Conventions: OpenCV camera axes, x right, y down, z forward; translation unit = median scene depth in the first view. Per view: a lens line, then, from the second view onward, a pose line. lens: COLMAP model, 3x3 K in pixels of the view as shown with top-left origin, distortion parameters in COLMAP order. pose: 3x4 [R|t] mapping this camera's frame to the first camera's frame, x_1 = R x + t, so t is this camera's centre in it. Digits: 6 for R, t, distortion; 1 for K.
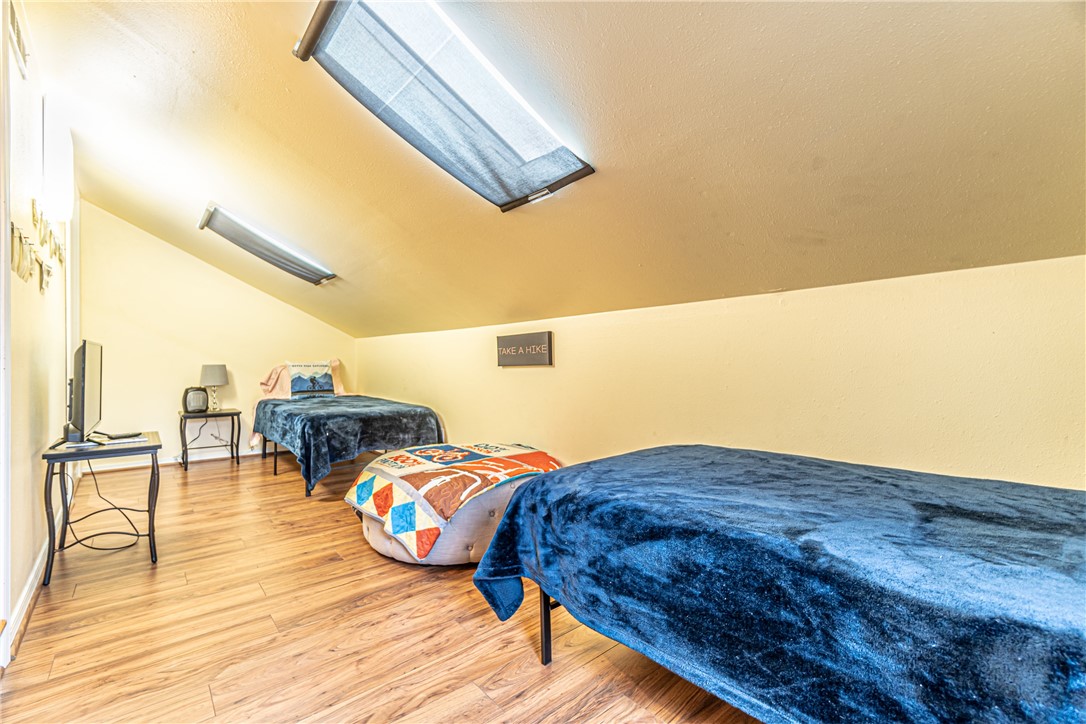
lens RADIAL K [[468.3, 0, 544.7], [0, 468.3, 361.8], [0, 0, 1]] dist [-0.004325, 0.001783]
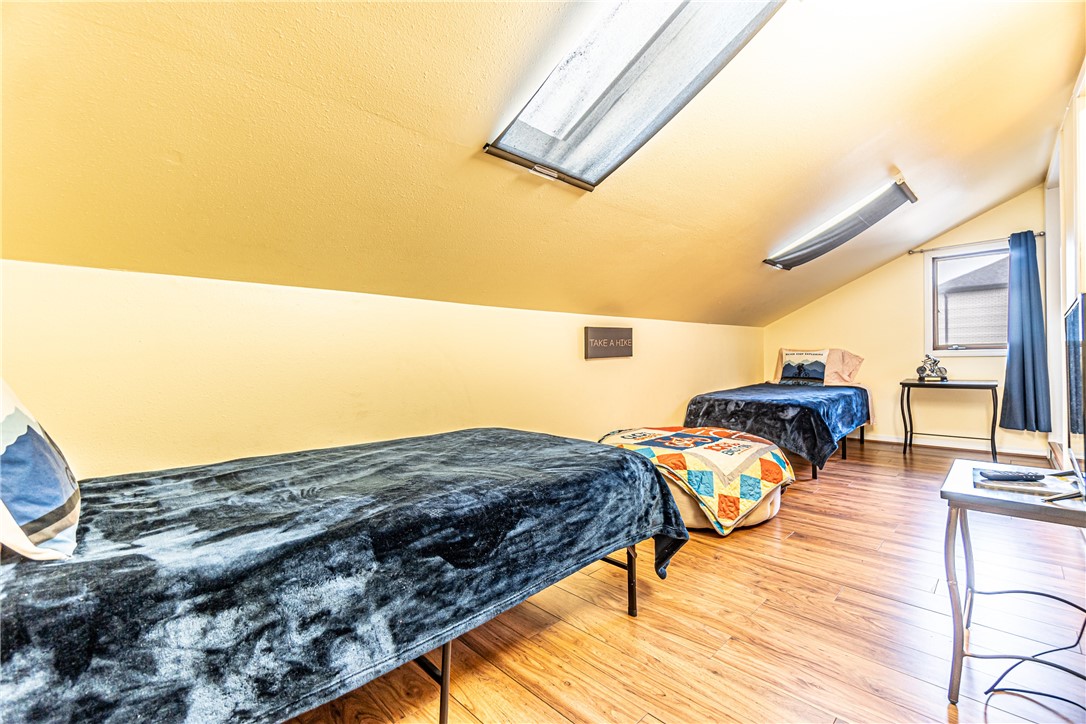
lens RADIAL K [[468.3, 0, 544.4], [0, 468.3, 359.0], [0, 0, 1]] dist [-0.004325, 0.001783]
pose [[-0.083341, 0.006904, 0.996497, -1.179416], [0.008271, 0.999946, -0.006236, 0.018967], [-0.996487, 0.007723, -0.083394, 1.340735]]
